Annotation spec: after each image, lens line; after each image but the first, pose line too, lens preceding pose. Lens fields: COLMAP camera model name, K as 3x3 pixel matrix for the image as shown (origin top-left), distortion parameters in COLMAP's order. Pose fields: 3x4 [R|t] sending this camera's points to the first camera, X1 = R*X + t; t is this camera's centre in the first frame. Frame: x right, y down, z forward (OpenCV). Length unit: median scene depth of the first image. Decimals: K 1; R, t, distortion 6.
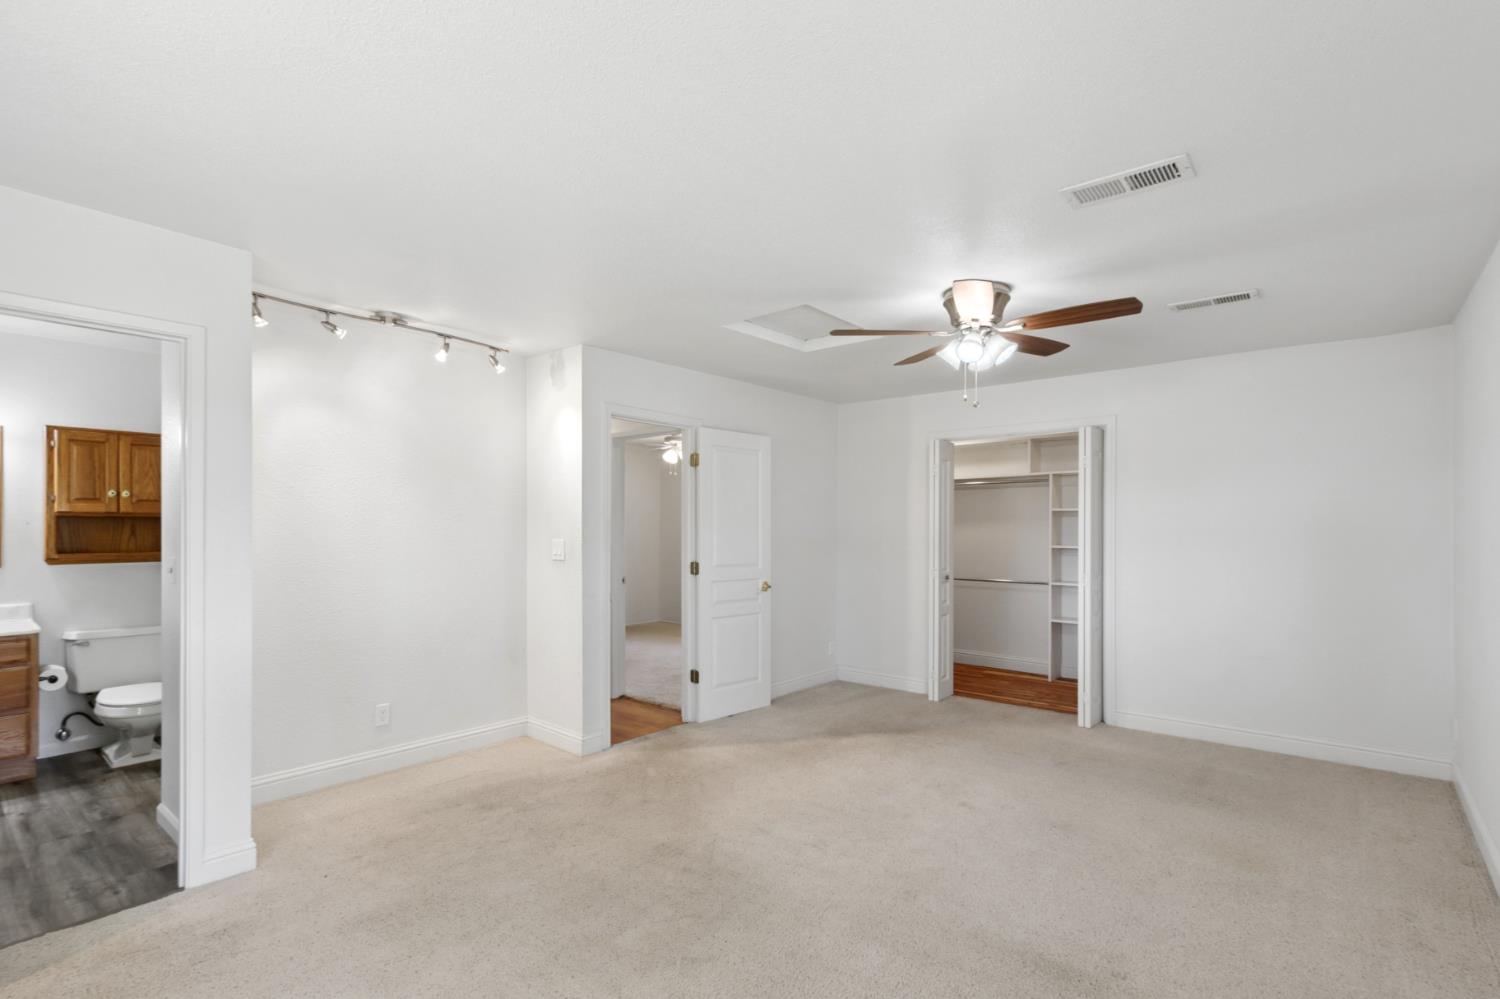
lens RADIAL K [[715.4, 0, 774.9], [0, 715.4, 524.6], [0, 0, 1]] dist [-0.001969, 0.004406]
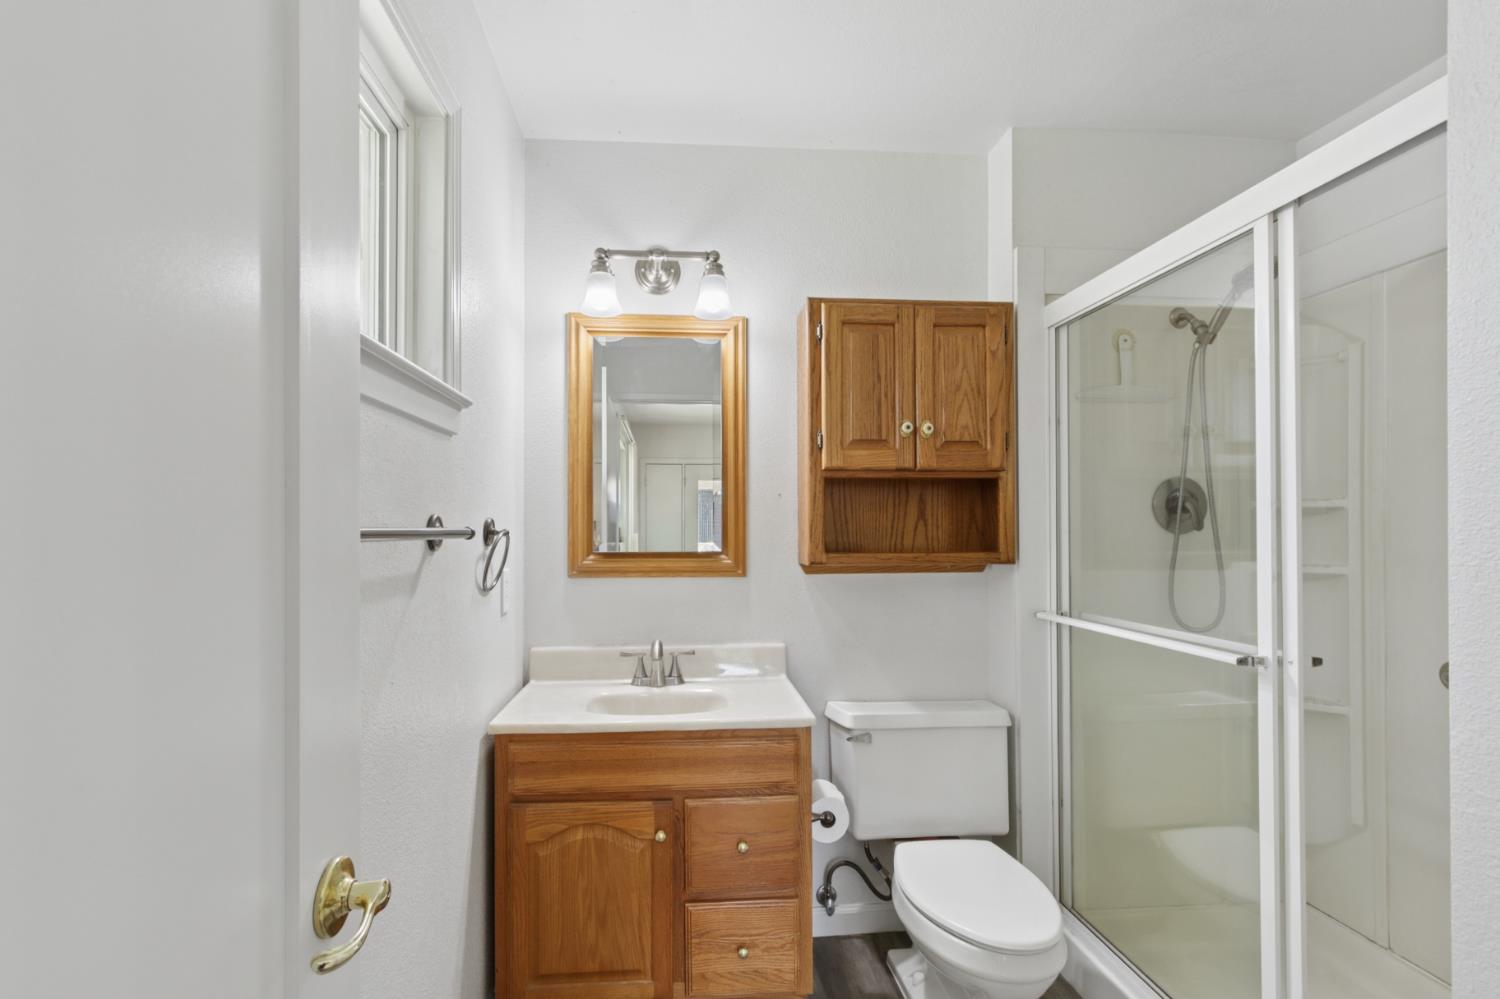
lens RADIAL K [[715.4, 0, 744.0], [0, 715.4, 508.1], [0, 0, 1]] dist [-0.001969, 0.004406]
pose [[0.716924, -0.023806, -0.696744, -0.680241], [0.005170, 0.999571, -0.028834, 0.022796], [0.697132, 0.017070, 0.716740, 0.591765]]
